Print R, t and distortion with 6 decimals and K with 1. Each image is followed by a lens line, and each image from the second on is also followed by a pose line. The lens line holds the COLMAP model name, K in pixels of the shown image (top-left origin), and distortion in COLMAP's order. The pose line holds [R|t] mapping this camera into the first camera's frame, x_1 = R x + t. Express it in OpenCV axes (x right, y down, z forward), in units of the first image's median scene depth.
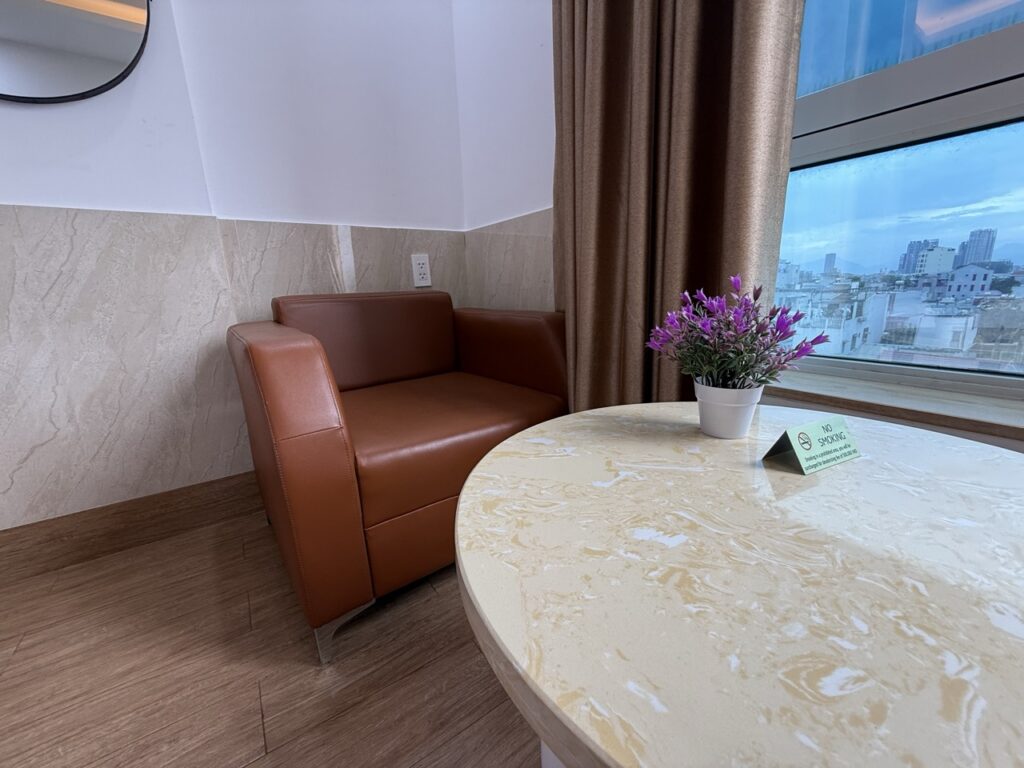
lens RADIAL K [[406.6, 0, 510.2], [0, 406.6, 386.7], [0, 0, 1]] dist [-0.002415, 0.000163]
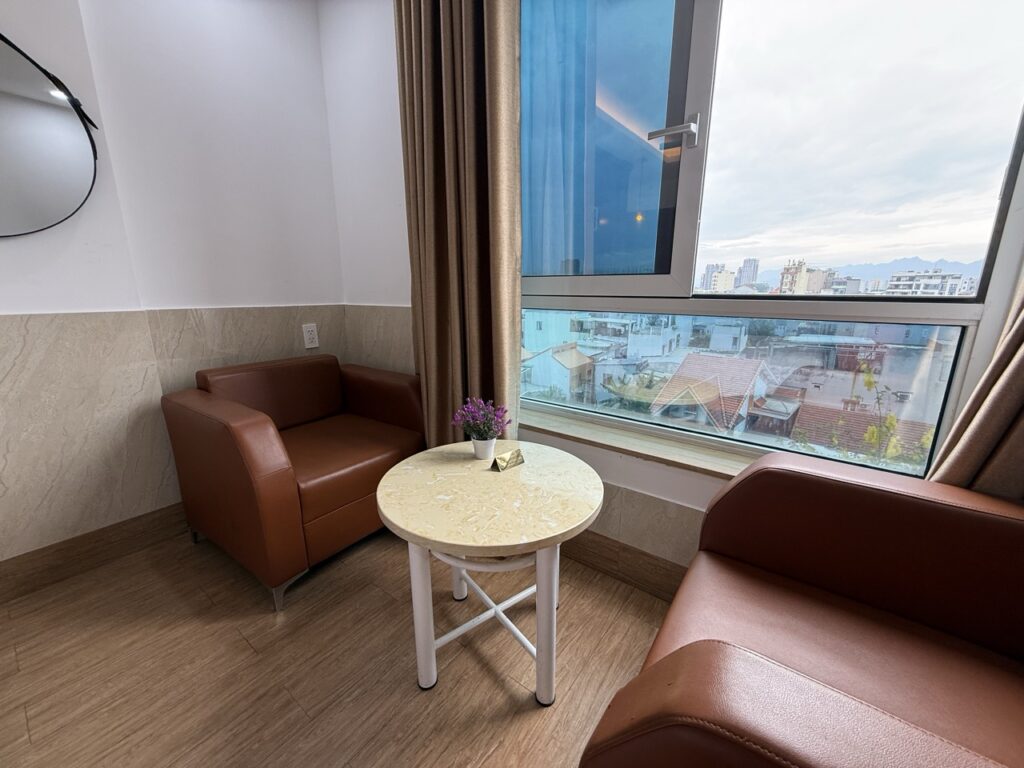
lens RADIAL K [[406.6, 0, 512.7], [0, 406.6, 387.5], [0, 0, 1]] dist [-0.002415, 0.000163]
pose [[0.947407, -0.036237, 0.317973, -0.035488], [0.038214, 0.999270, 0.000018, -0.141198], [-0.317742, 0.012134, 0.948100, -0.657432]]
